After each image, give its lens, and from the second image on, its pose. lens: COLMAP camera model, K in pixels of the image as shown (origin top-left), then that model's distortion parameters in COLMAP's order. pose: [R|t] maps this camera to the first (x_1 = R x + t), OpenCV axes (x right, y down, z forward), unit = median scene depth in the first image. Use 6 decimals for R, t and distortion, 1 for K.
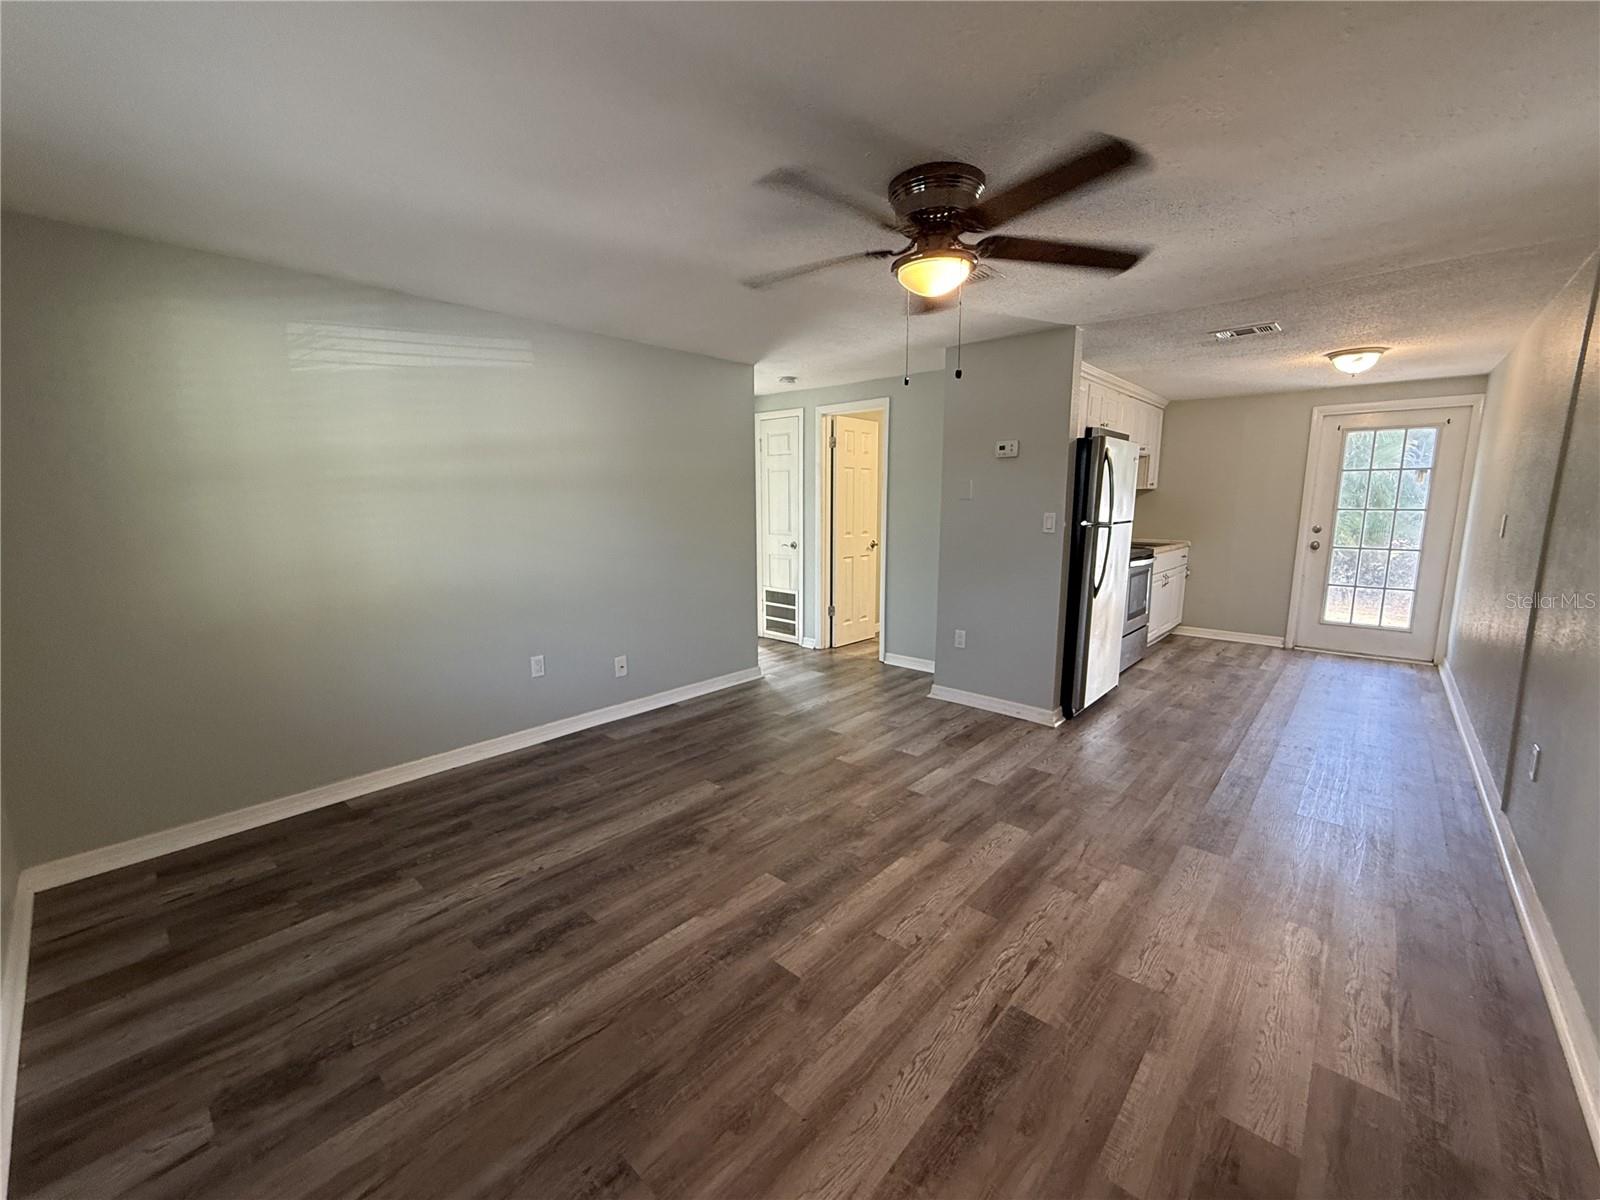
lens RADIAL K [[650.3, 0, 792.1], [0, 650.3, 600.4], [0, 0, 1]] dist [-0.000336, -0.000028]
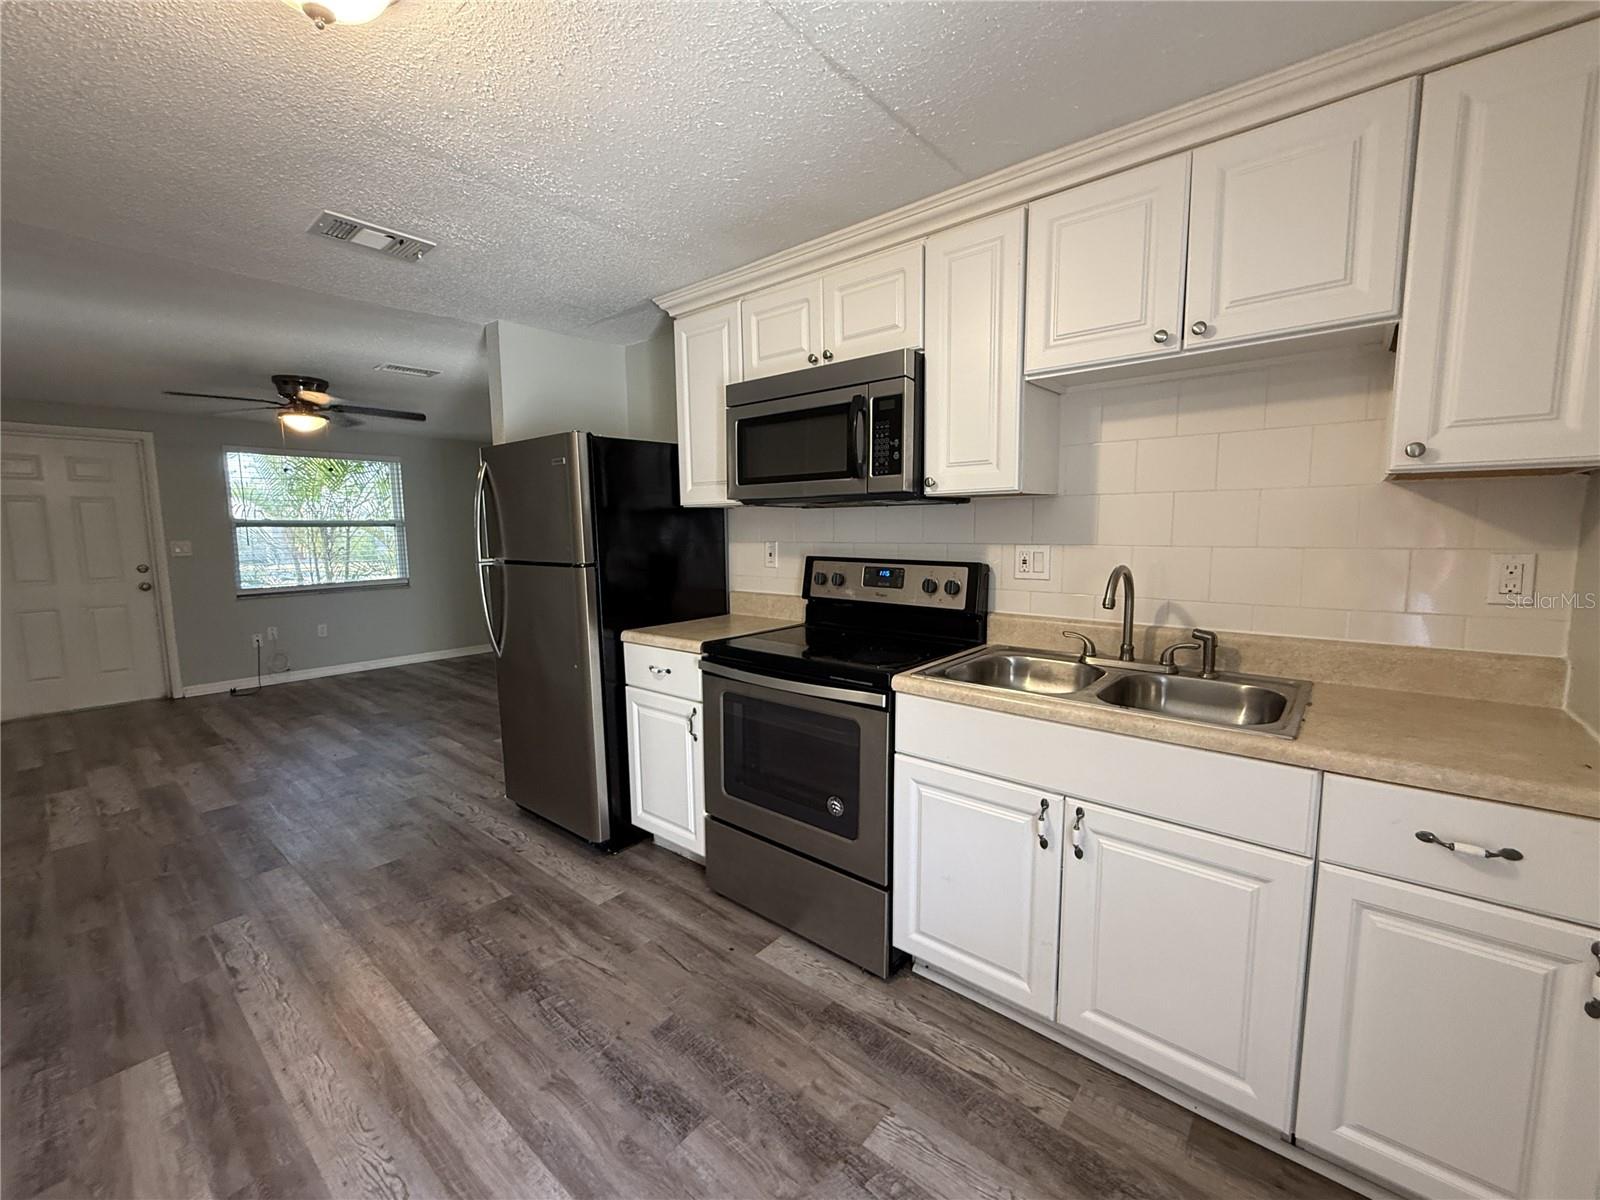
lens RADIAL K [[650.3, 0, 792.1], [0, 650.3, 600.4], [0, 0, 1]] dist [-0.000336, -0.000028]
pose [[0.035420, 0.115490, -0.992677, 0.873692], [-0.144513, 0.983452, 0.109261, -0.144141], [0.988869, 0.139585, 0.051524, 0.918881]]
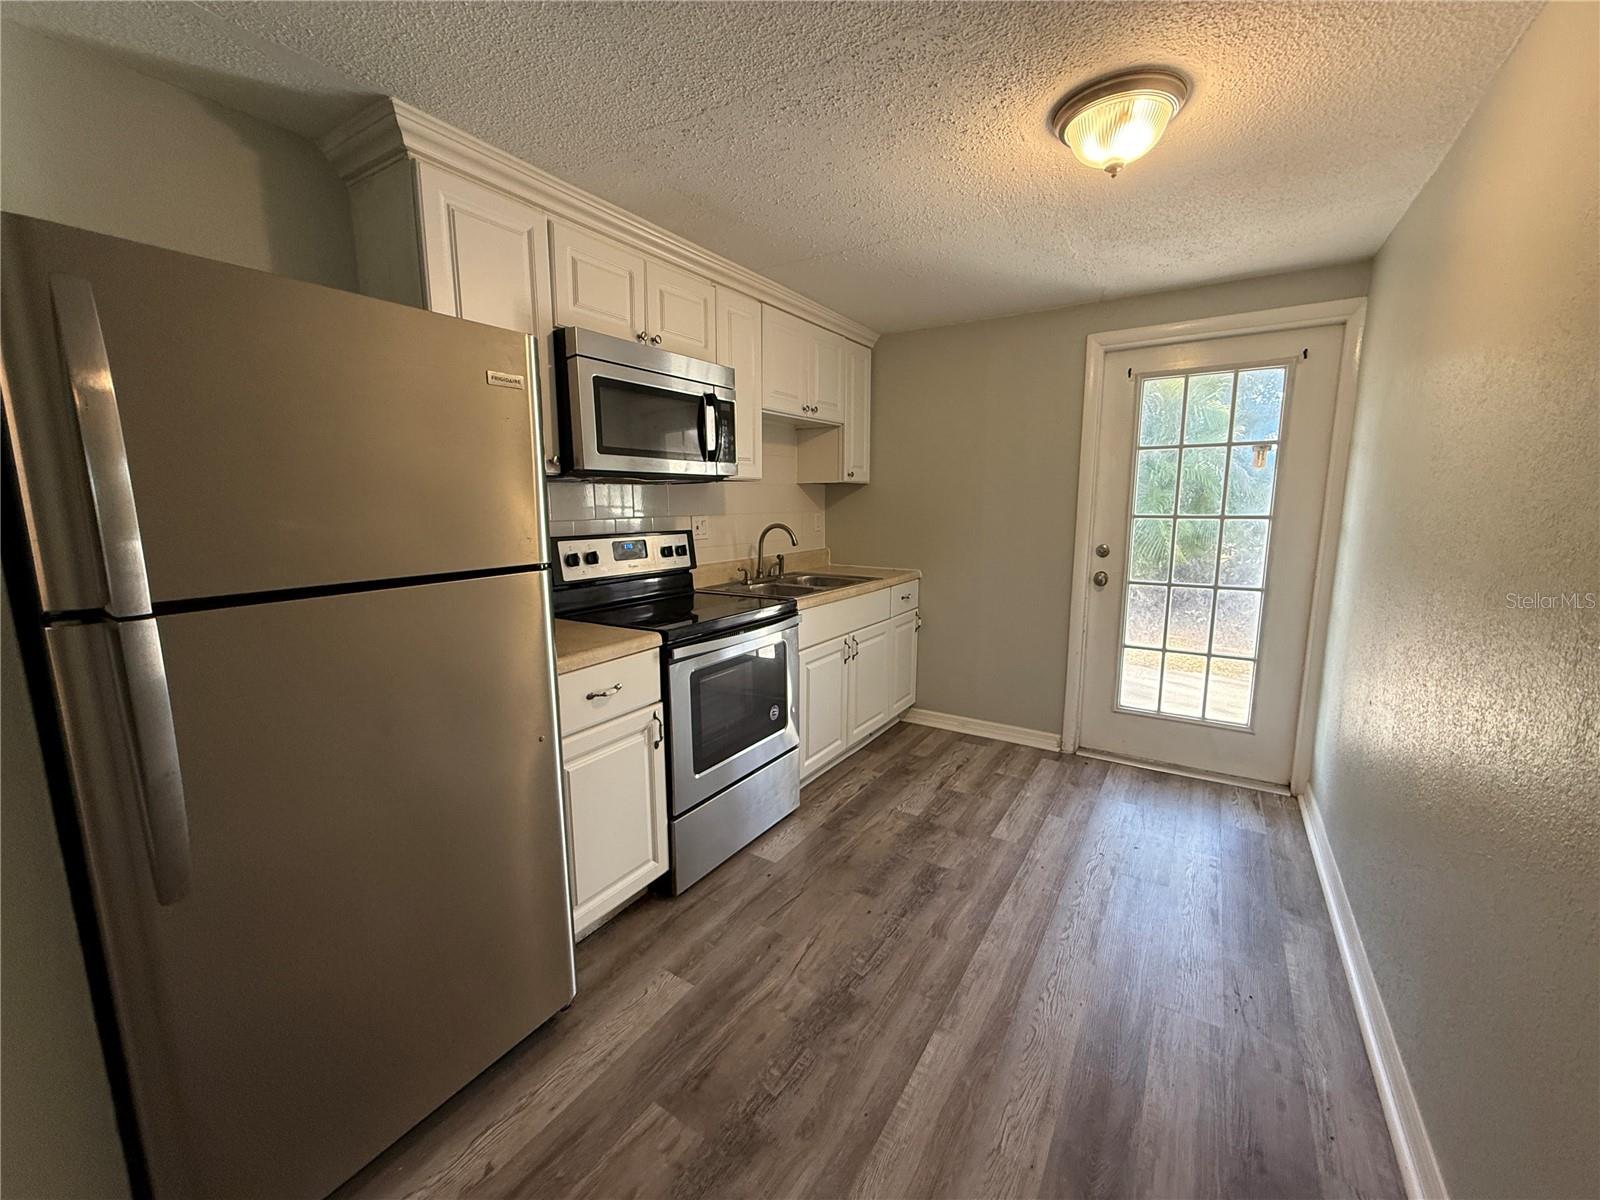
lens RADIAL K [[634.7, 0, 794.5], [0, 634.7, 601.1], [0, 0, 1]] dist [0.000454, 0.000153]
pose [[0.987922, -0.030336, 0.151954, 0.475534], [0.029890, 0.999540, 0.005219, -0.080189], [-0.152042, -0.000614, 0.988374, 0.511977]]
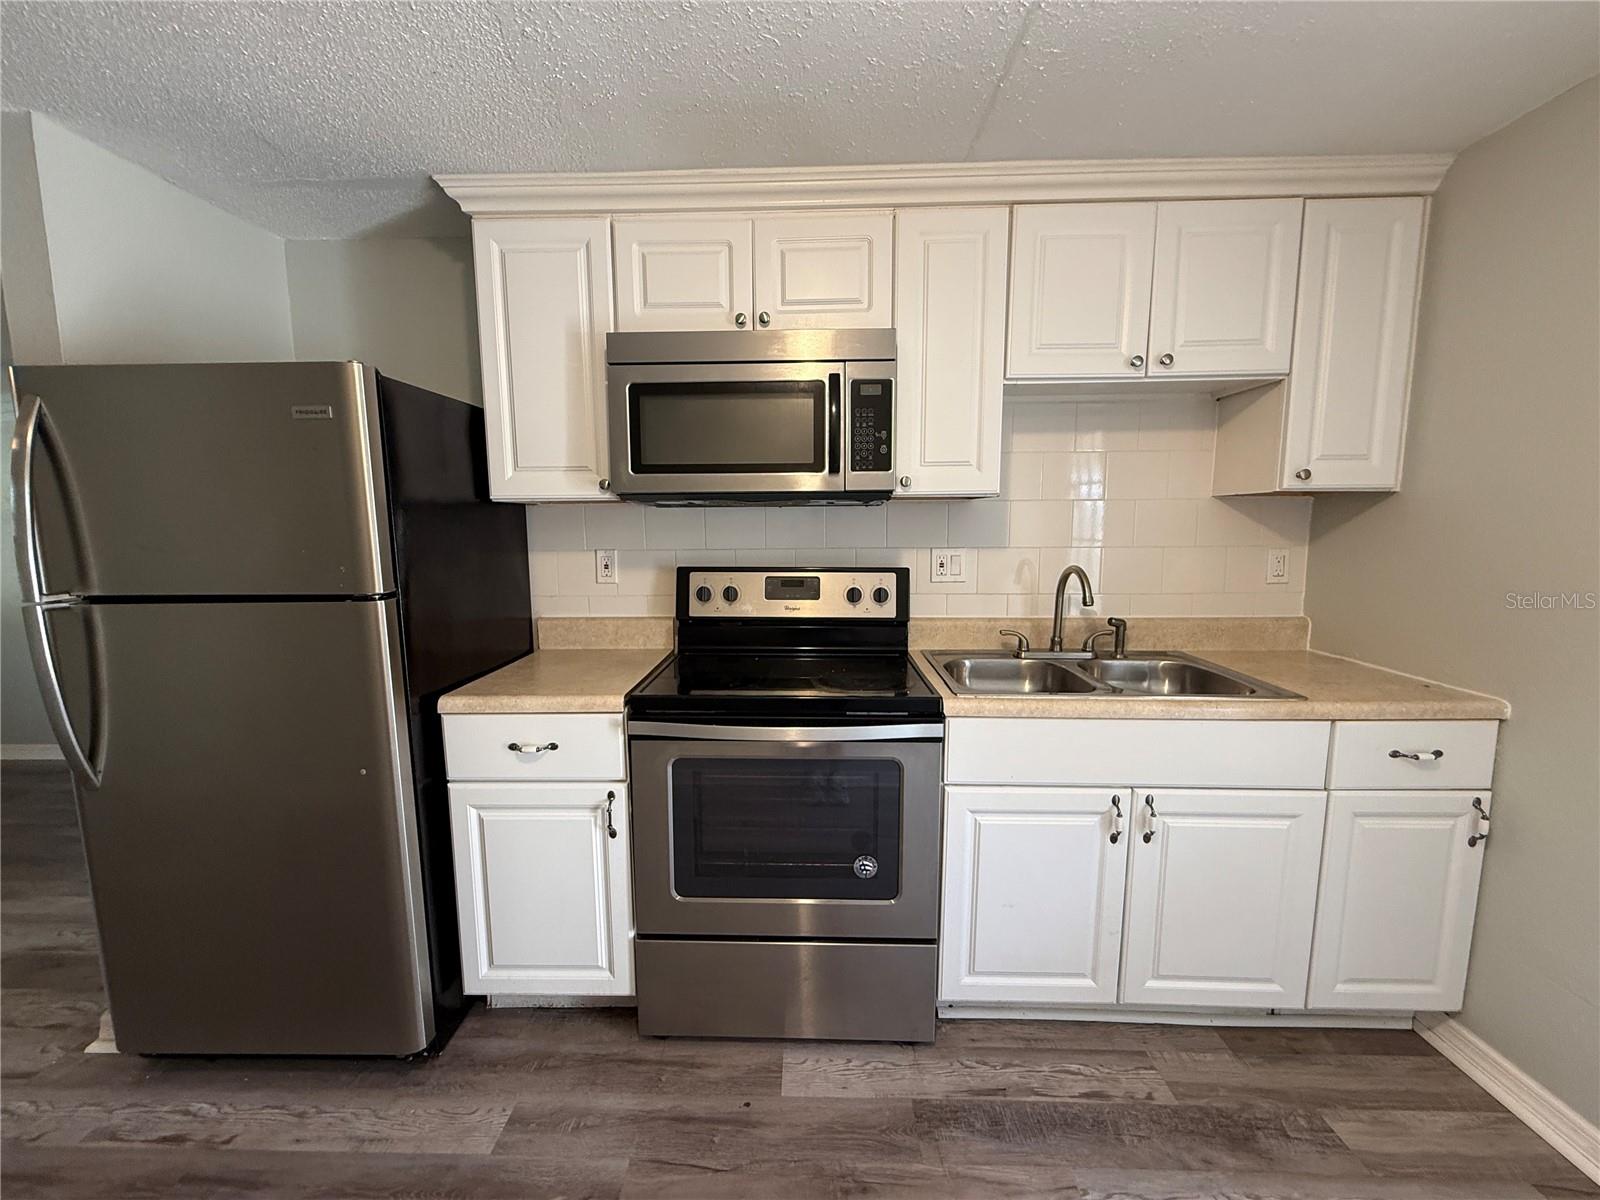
lens RADIAL K [[634.7, 0, 794.5], [0, 634.7, 601.1], [0, 0, 1]] dist [0.000454, 0.000153]
pose [[0.648953, 0.087099, -0.755826, 0.718807], [-0.112428, 0.993498, 0.017956, -0.119019], [0.752476, 0.073324, 0.654526, 0.752329]]
